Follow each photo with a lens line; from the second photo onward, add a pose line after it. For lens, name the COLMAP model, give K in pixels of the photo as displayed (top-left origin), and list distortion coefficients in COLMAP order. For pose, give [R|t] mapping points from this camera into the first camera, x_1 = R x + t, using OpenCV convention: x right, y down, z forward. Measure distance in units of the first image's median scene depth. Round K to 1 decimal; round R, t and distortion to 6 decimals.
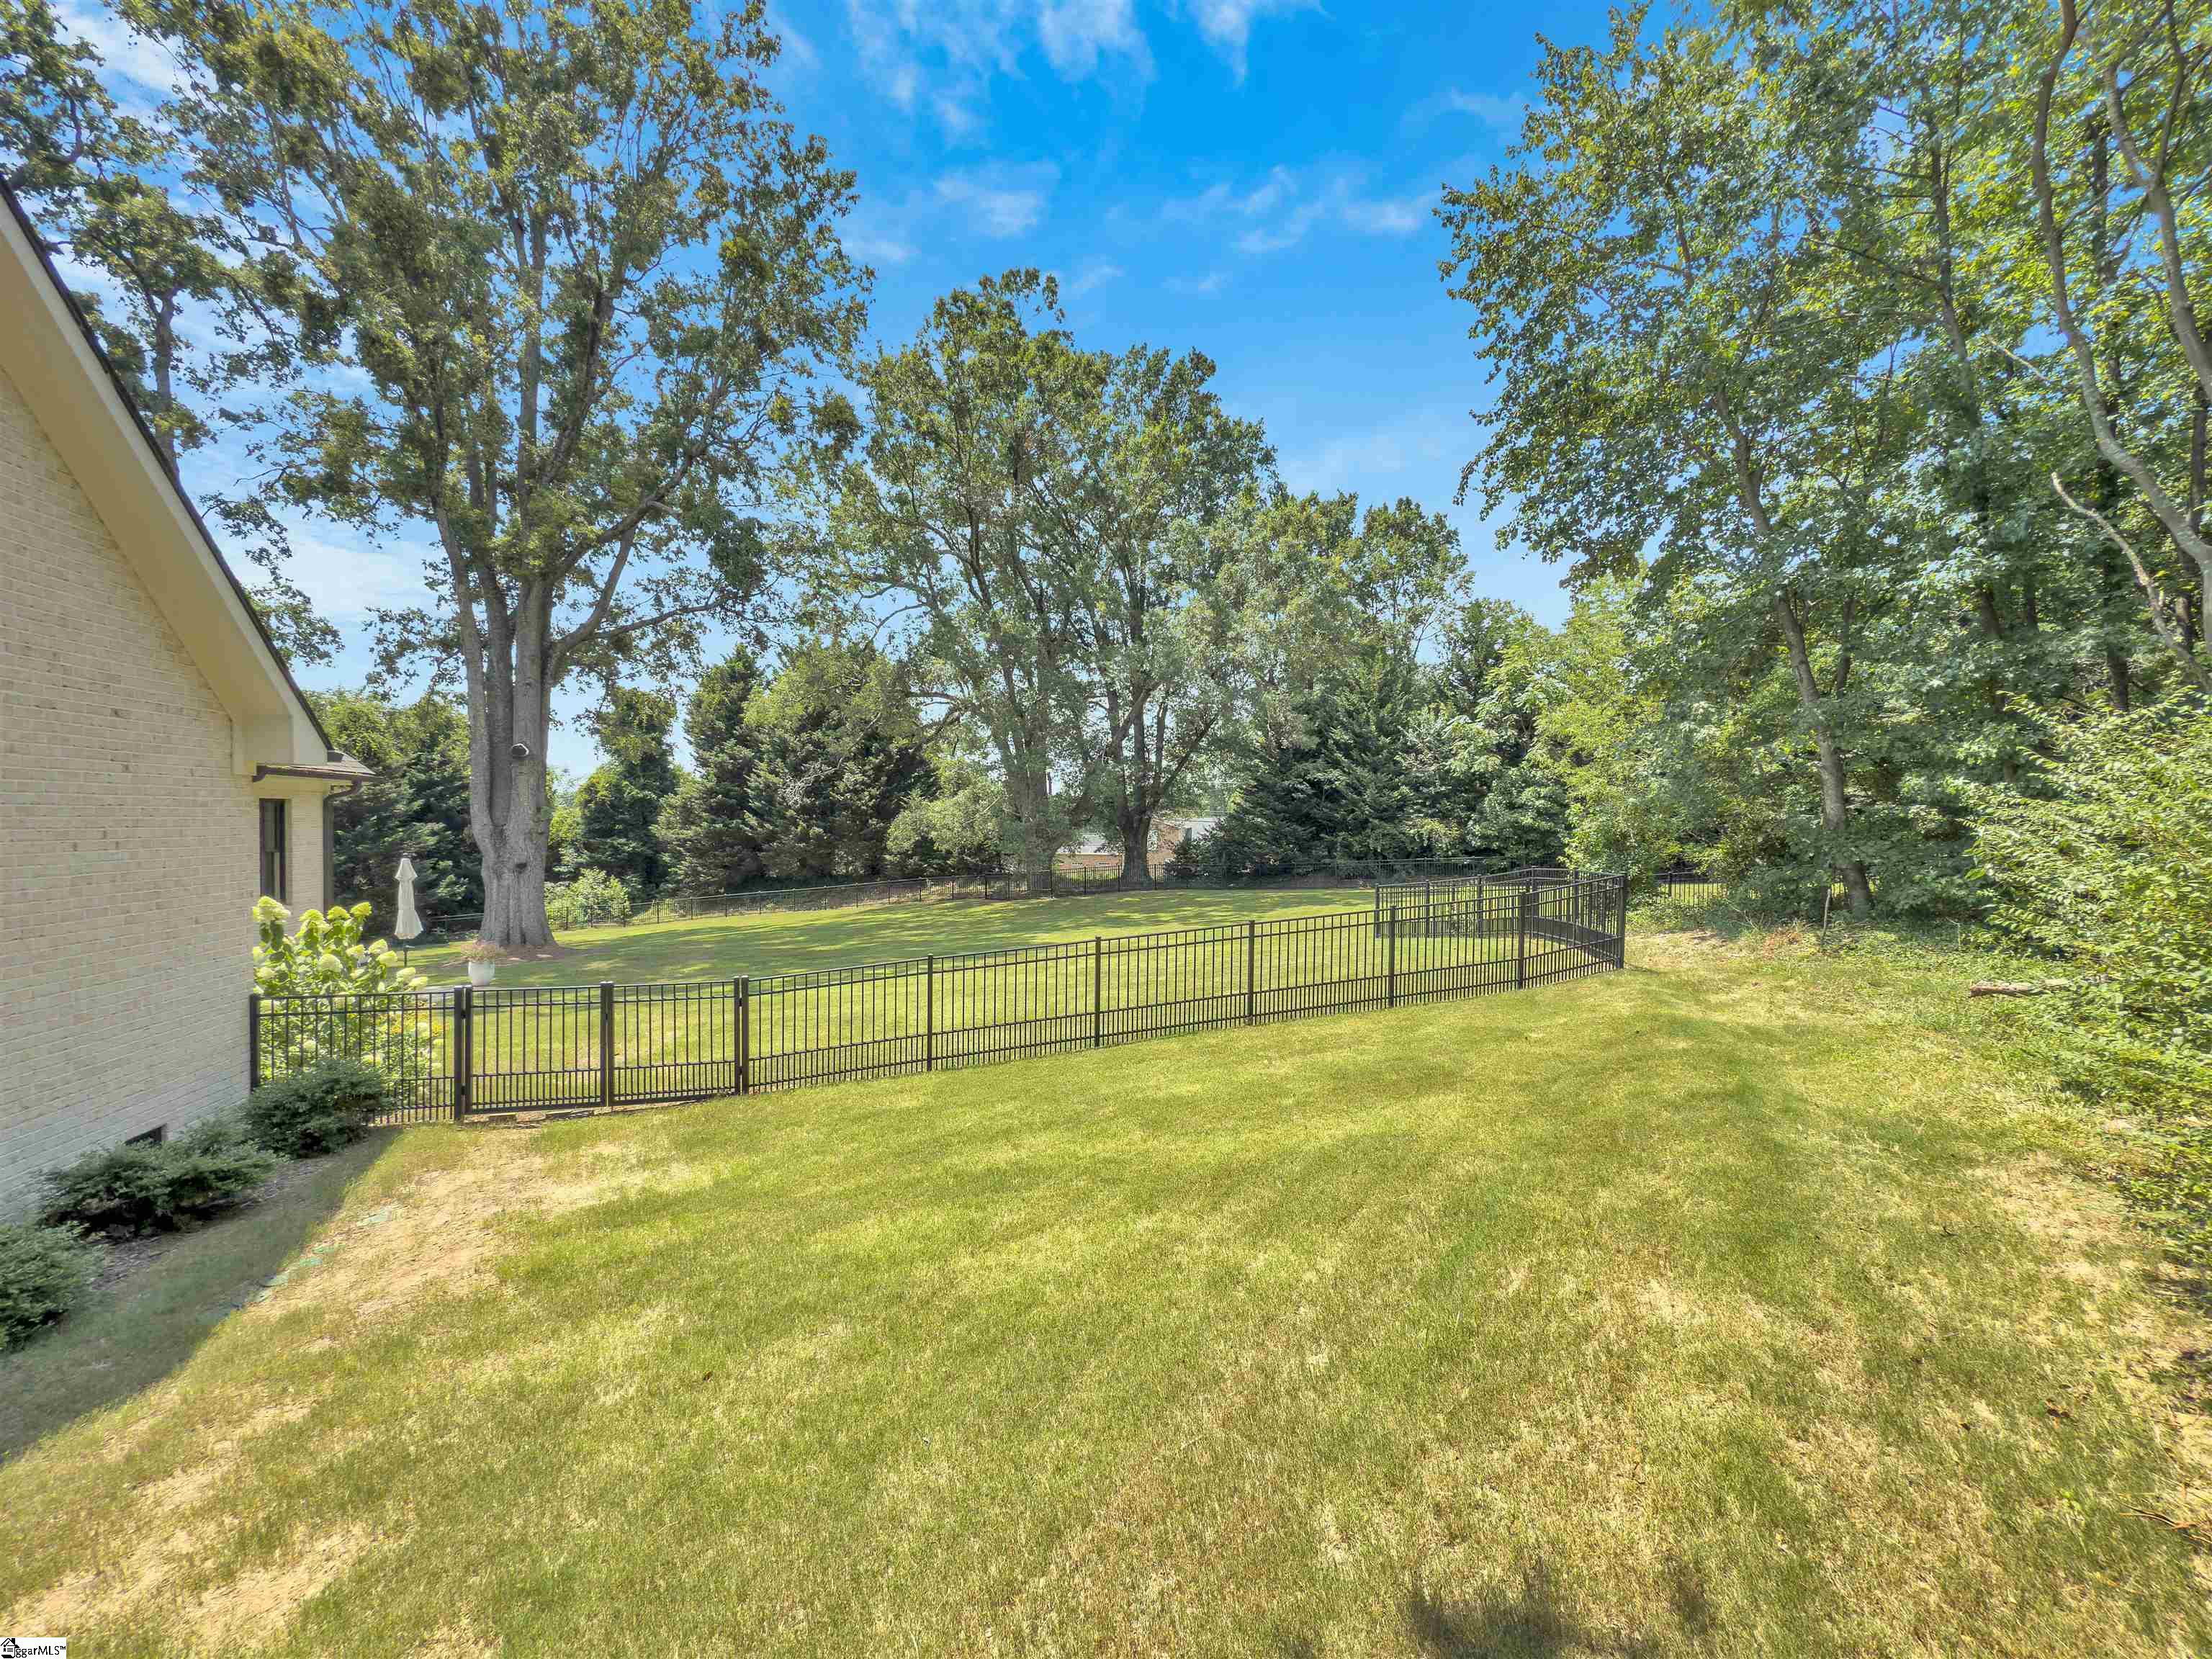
lens RADIAL K [[898.5, 0, 1106.0], [0, 898.5, 829.5], [0, 0, 1]] dist [-0.003621, -0.000516]
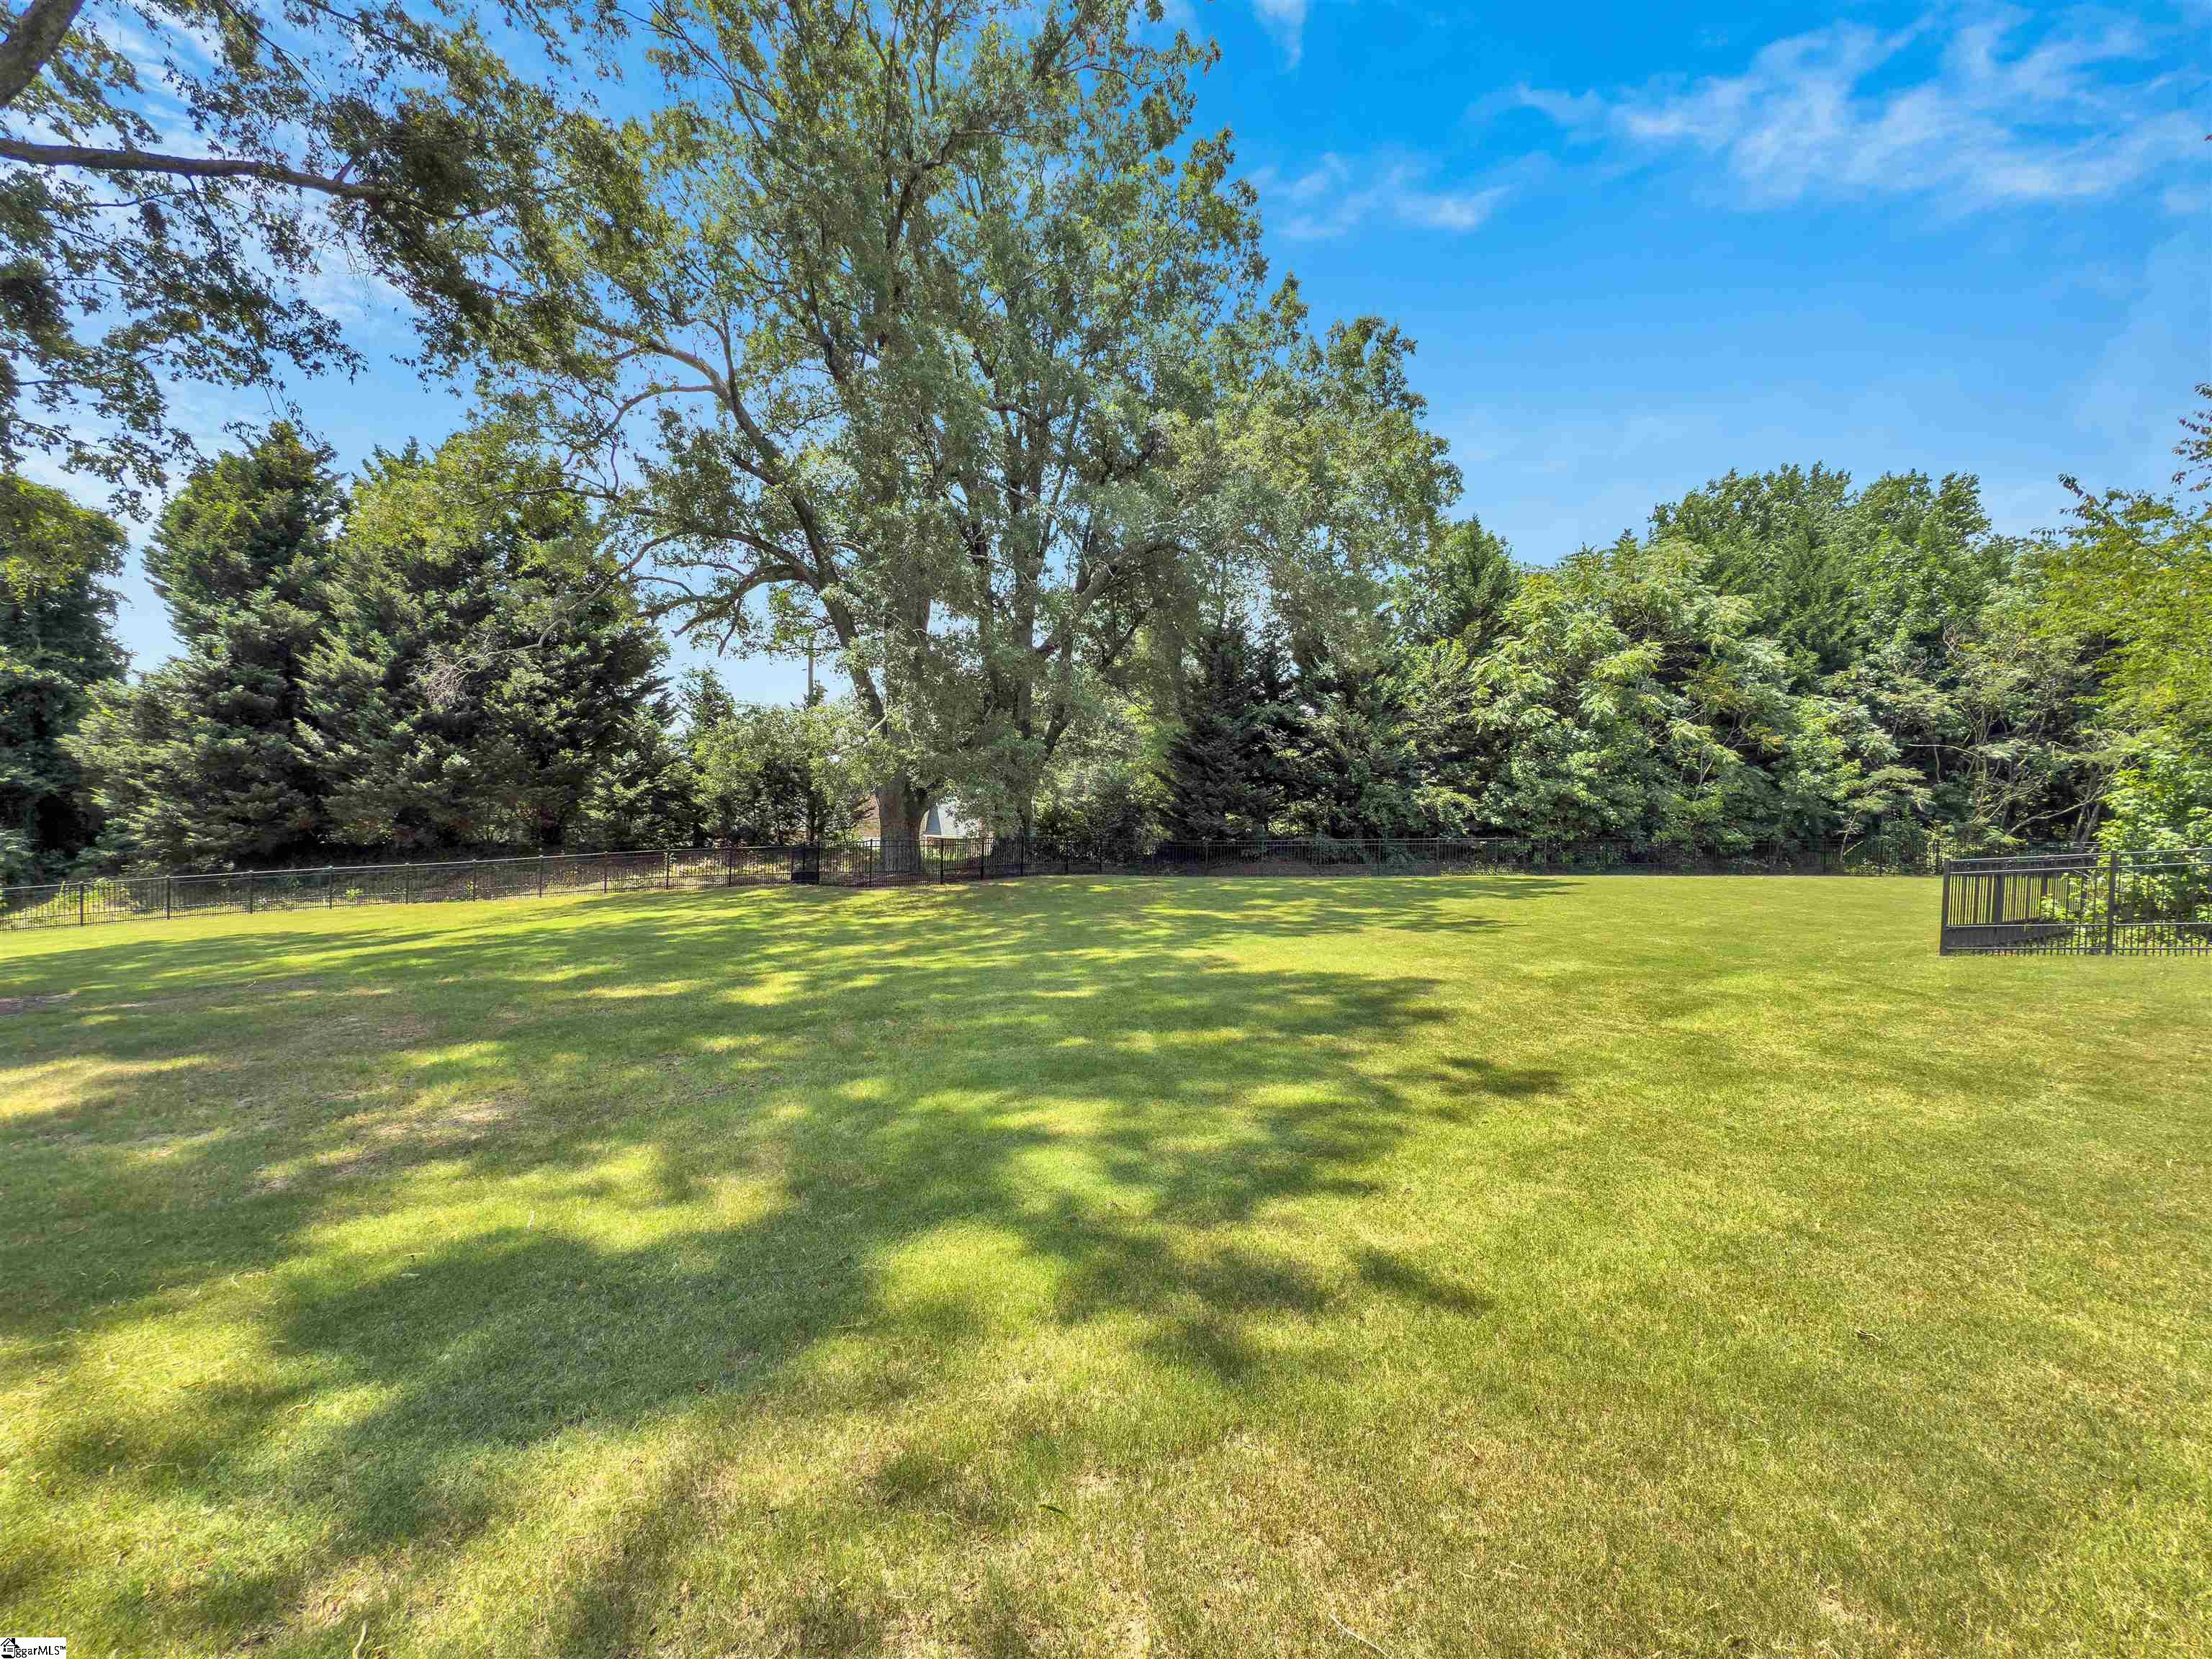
lens RADIAL K [[973.7, 0, 1106.0], [0, 973.7, 829.5], [0, 0, 1]] dist [0.000047, -0.000219]
pose [[0.923231, 0.037181, 0.382442, -0.170736], [-0.037343, 0.999278, -0.007003, 0.031798], [-0.382426, -0.007816, 0.923953, 0.263714]]
